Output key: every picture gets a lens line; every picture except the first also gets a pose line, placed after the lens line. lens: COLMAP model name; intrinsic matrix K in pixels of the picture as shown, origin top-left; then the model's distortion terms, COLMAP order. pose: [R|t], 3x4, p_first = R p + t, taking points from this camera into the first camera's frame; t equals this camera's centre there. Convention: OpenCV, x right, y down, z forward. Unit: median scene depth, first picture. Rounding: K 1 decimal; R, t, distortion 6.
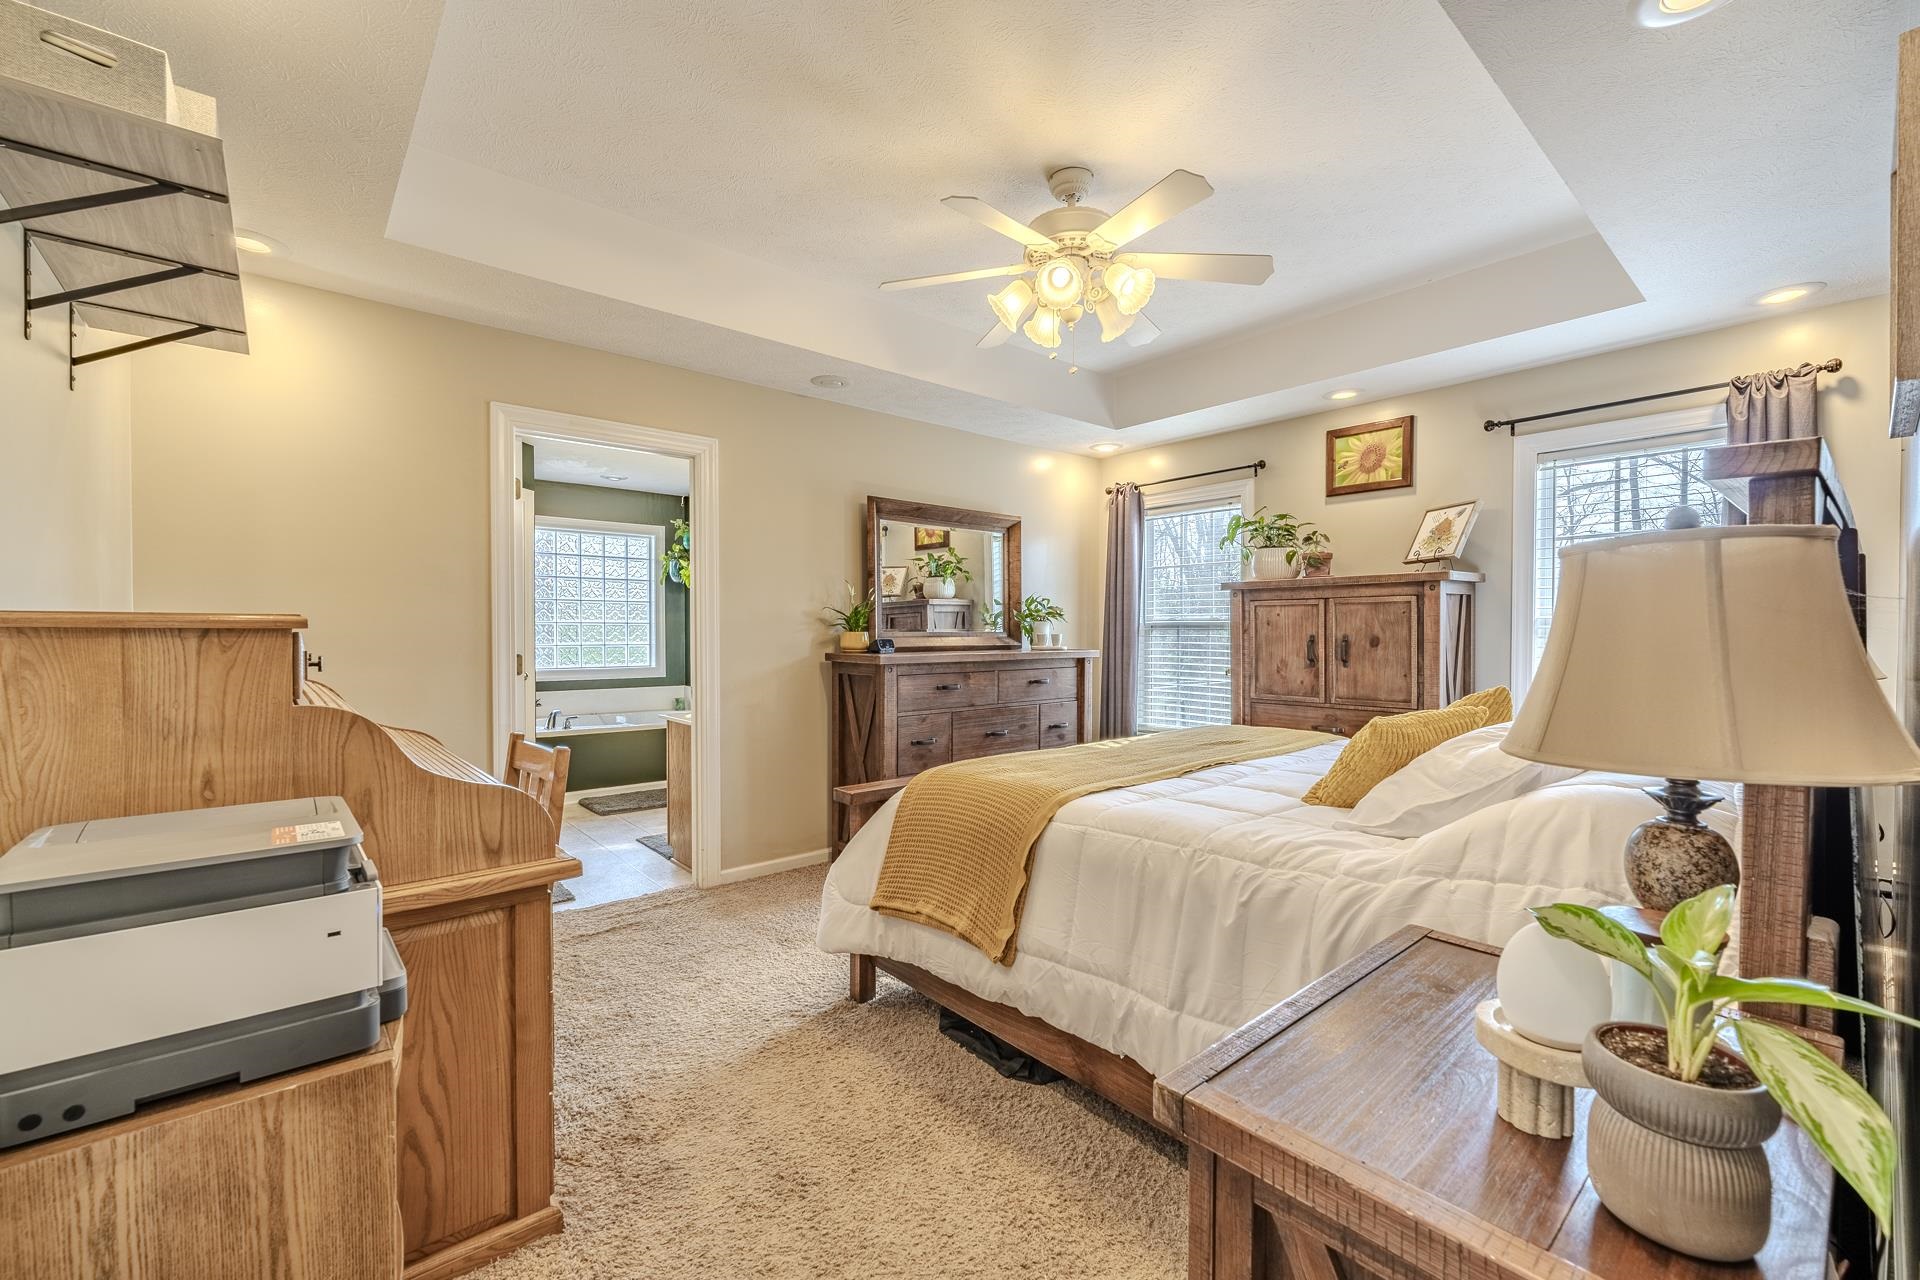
lens RADIAL K [[784.9, 0, 956.8], [0, 784.9, 642.9], [0, 0, 1]] dist [-0.002456, -0.000609]
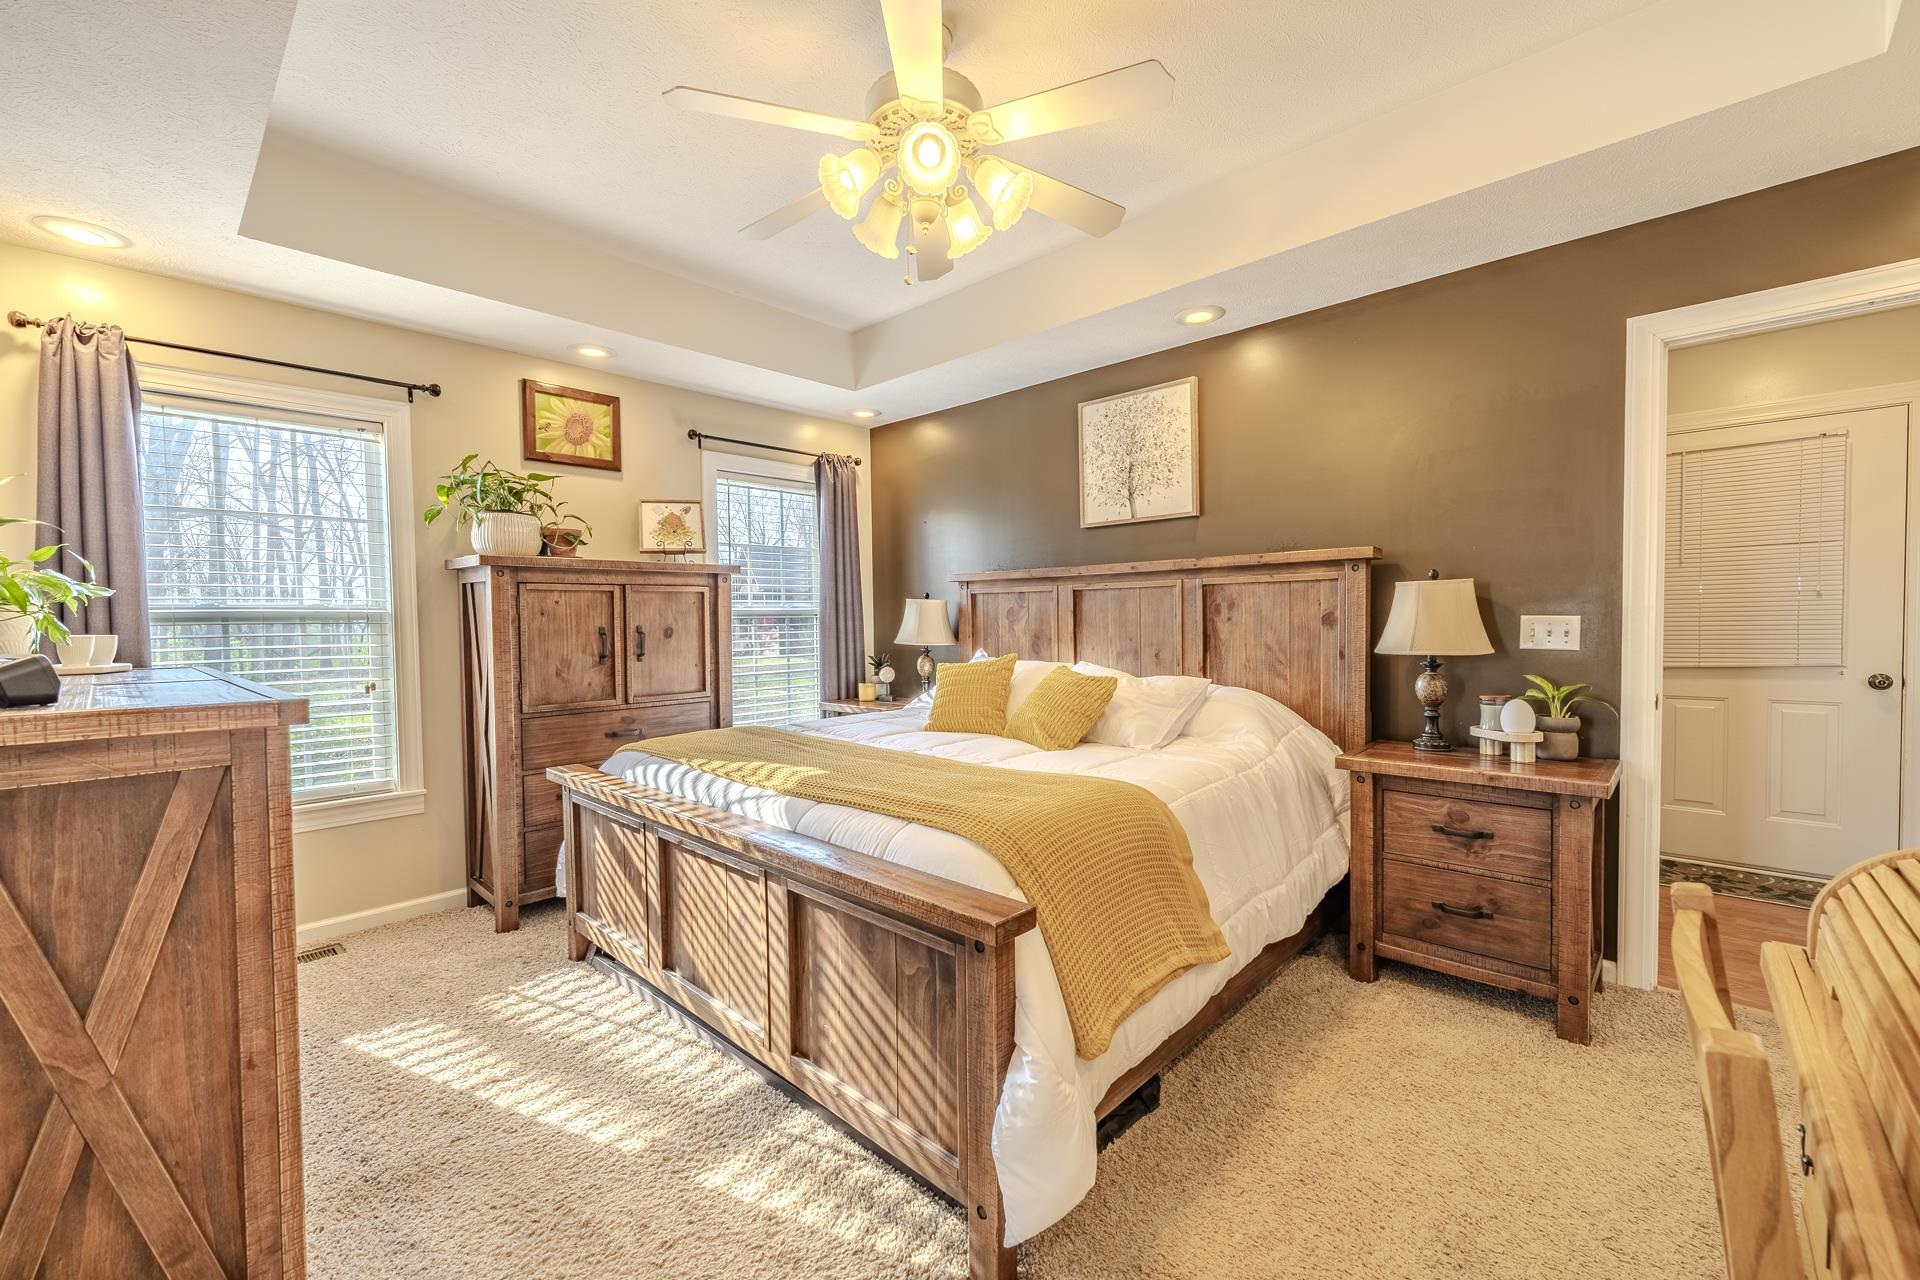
lens RADIAL K [[784.9, 0, 956.8], [0, 784.9, 642.9], [0, 0, 1]] dist [-0.002456, -0.000609]
pose [[-0.109587, -0.030729, 0.993502, -0.428135], [0.028355, 0.999019, 0.034028, -0.010780], [-0.993573, 0.031900, -0.108608, 0.701014]]
